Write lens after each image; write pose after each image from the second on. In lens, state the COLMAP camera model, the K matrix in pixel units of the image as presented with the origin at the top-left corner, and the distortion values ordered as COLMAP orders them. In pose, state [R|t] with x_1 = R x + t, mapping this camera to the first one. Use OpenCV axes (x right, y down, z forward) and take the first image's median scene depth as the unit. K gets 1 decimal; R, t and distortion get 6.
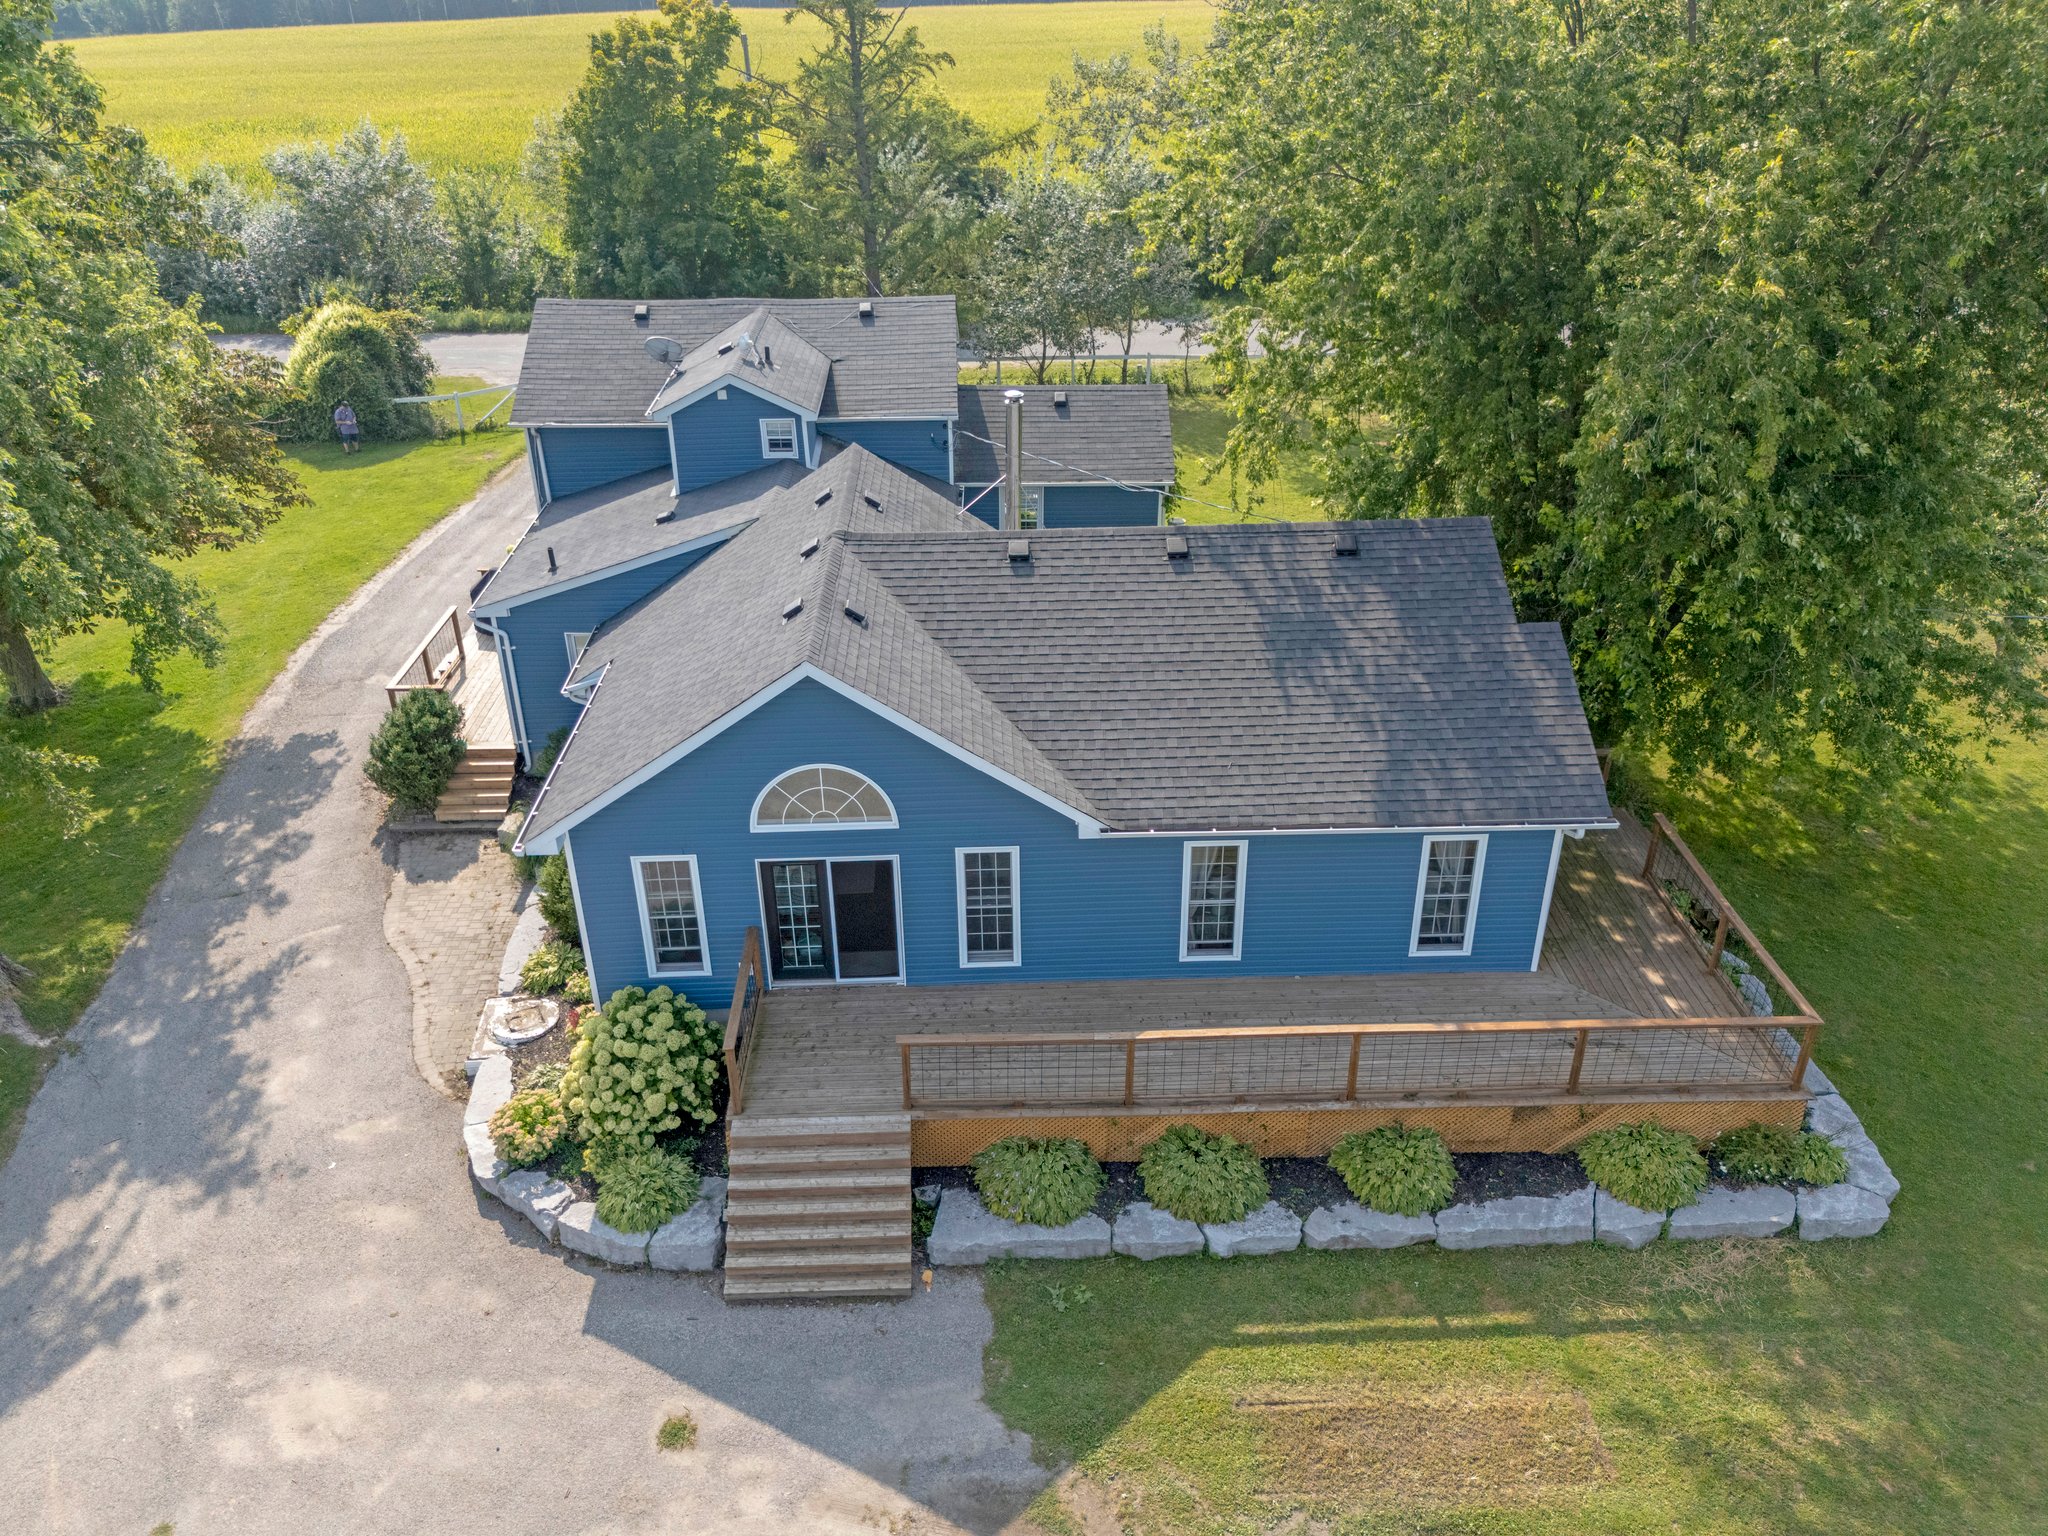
lens RADIAL K [[1512.9, 0, 1024.0], [0, 1512.9, 768.0], [0, 0, 1]] dist [0.055558, -0.049851]
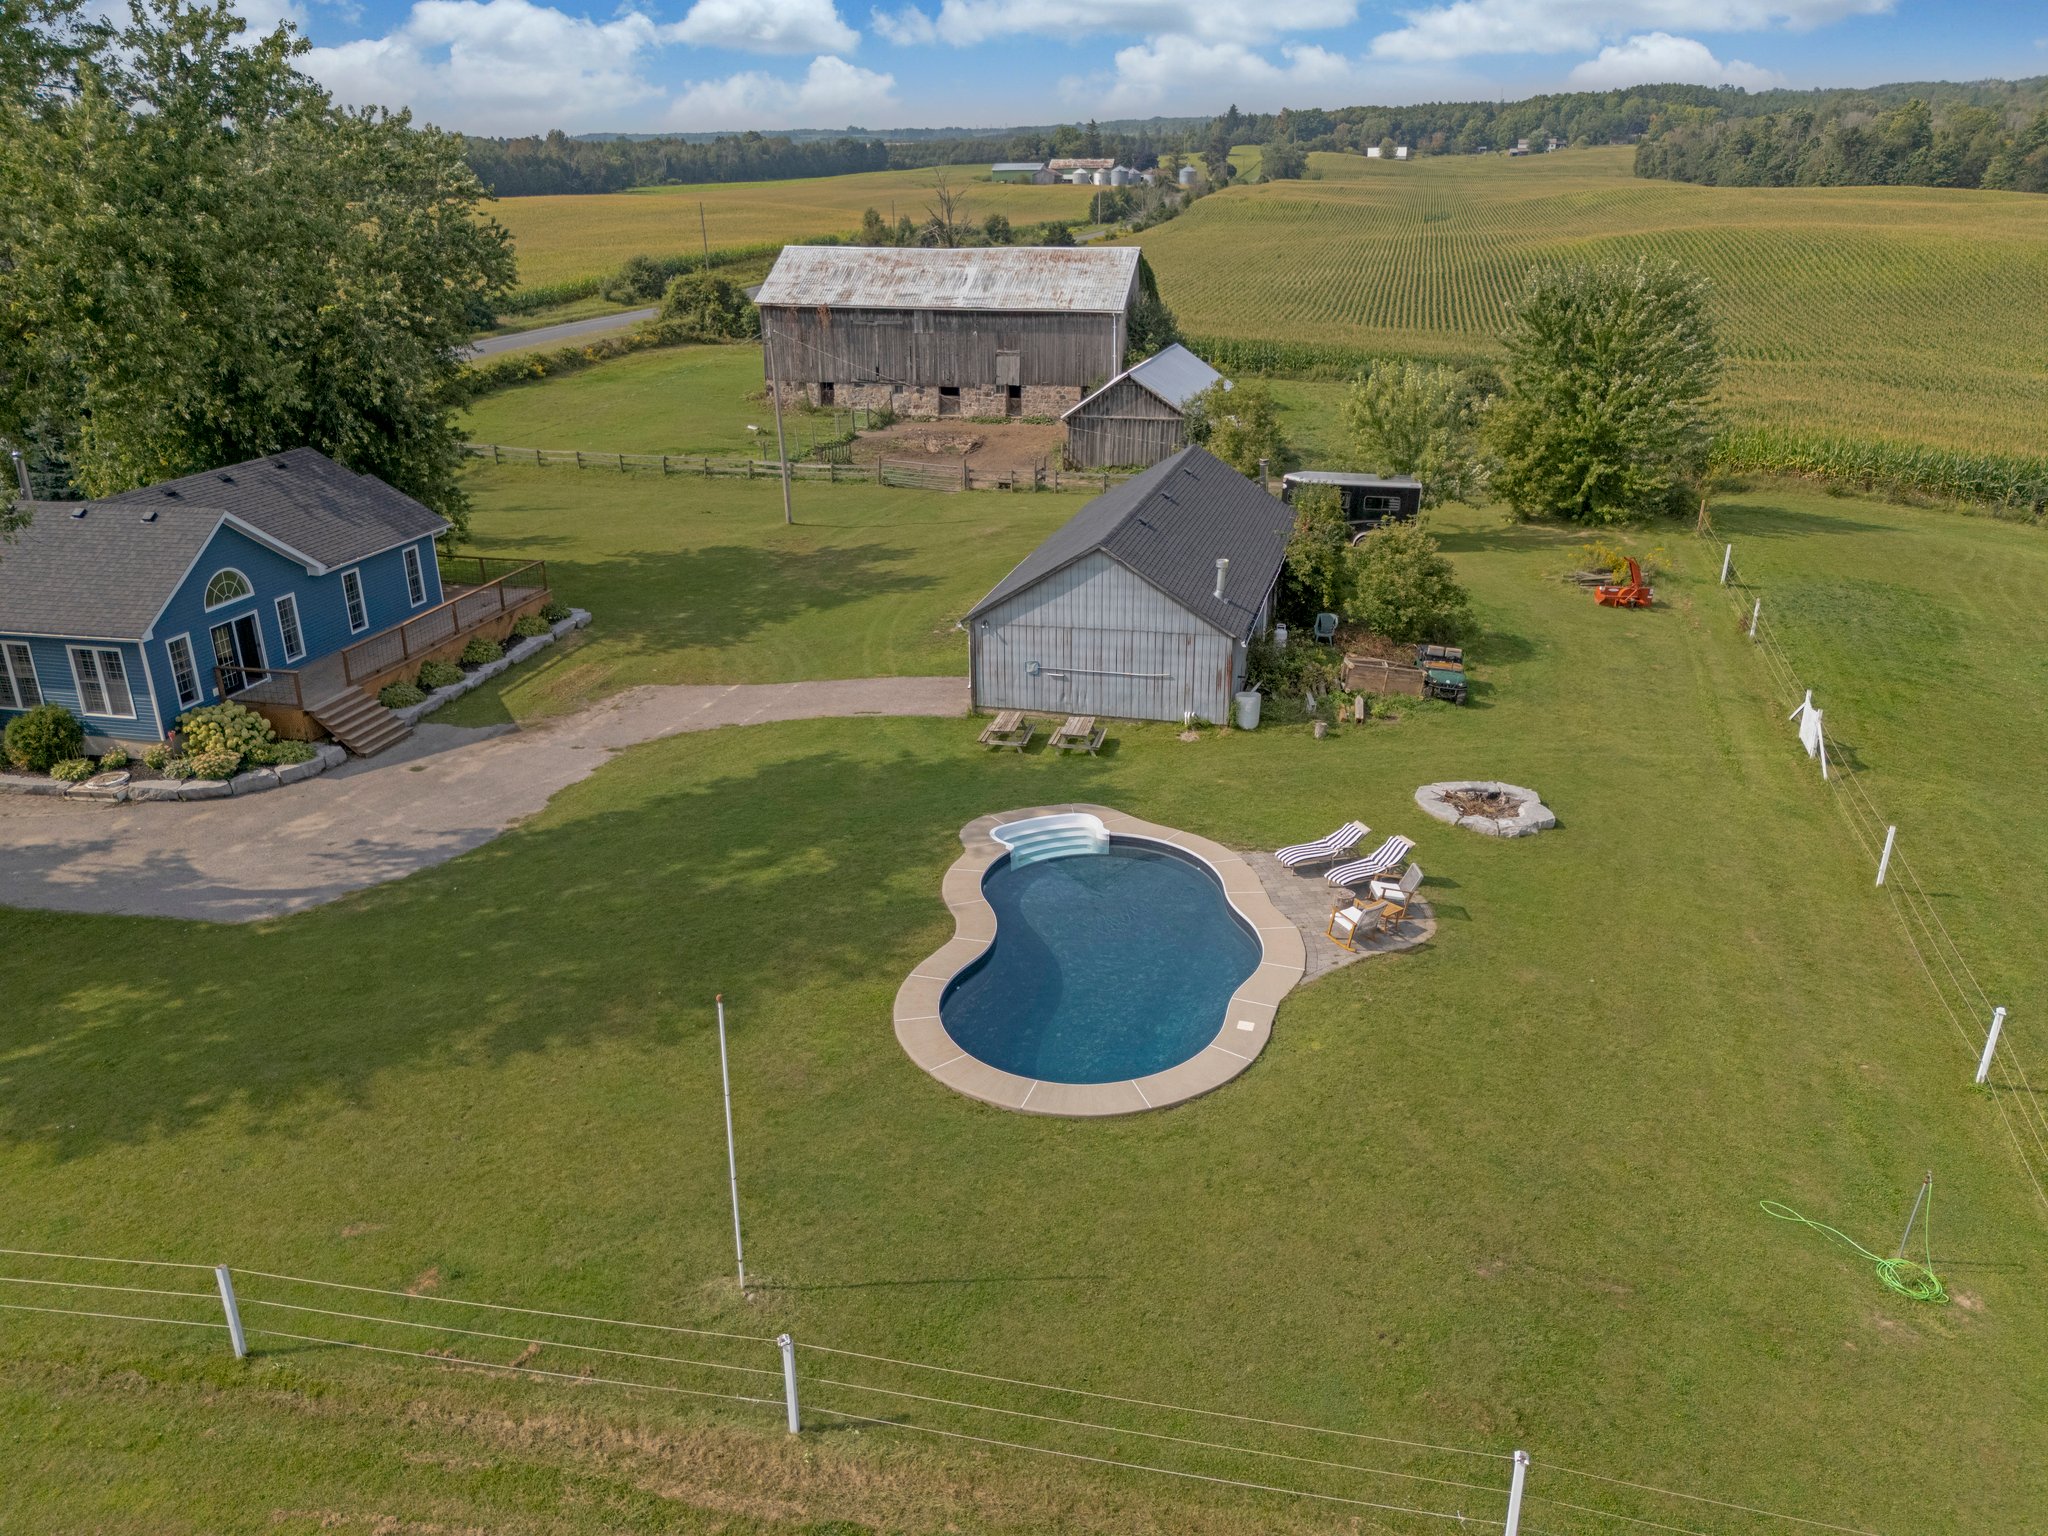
lens RADIAL K [[1512.9, 0, 1024.0], [0, 1512.9, 768.0], [0, 0, 1]] dist [0.055558, -0.049851]
pose [[0.250457, -0.344979, 0.904578, -1.930297], [0.466585, 0.861697, 0.199439, 0.340255], [-0.848275, 0.372111, 0.376780, -0.691351]]
